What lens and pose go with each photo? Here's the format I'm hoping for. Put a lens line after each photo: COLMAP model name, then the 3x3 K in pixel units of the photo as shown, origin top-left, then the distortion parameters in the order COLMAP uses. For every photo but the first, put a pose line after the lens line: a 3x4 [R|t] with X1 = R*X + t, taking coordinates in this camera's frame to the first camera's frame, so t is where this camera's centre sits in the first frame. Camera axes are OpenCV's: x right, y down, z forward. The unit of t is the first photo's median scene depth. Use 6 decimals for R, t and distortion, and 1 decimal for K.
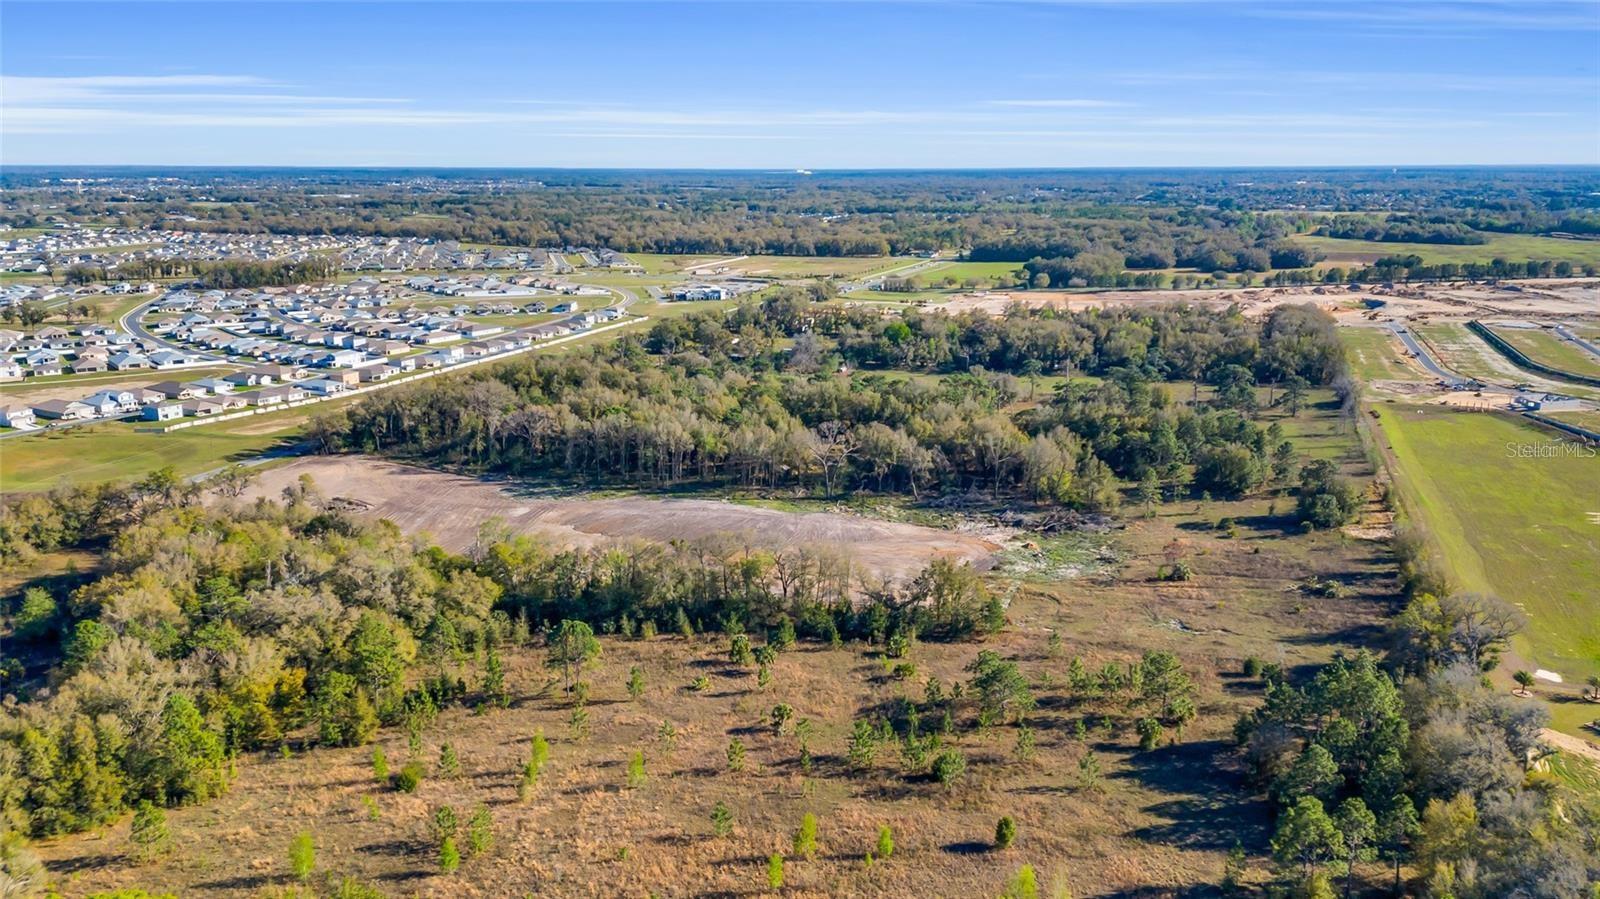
lens RADIAL K [[1221.4, 0, 800.0], [0, 1221.4, 449.5], [0, 0, 1]] dist [0.079217, -0.001011]
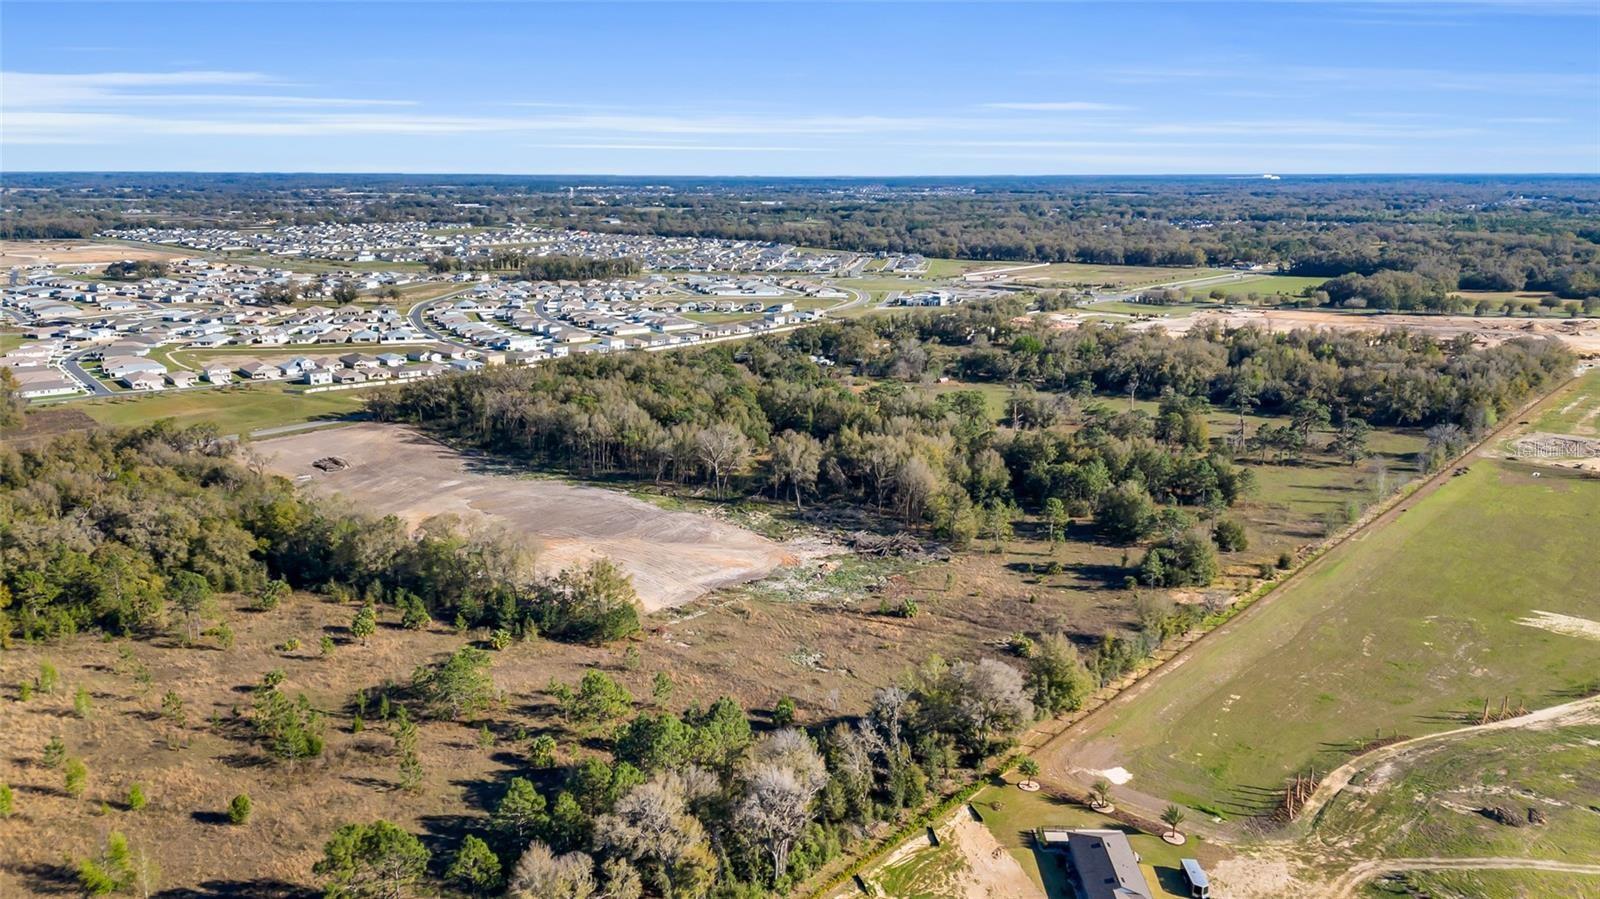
lens RADIAL K [[1197.9, 0, 800.0], [0, 1197.9, 449.5], [0, 0, 1]] dist [0.111558, -0.147607]
pose [[0.928815, 0.084760, -0.360719, 0.306192], [-0.085265, 0.996252, 0.014545, -0.015319], [0.360600, 0.017247, 0.932561, 0.065262]]
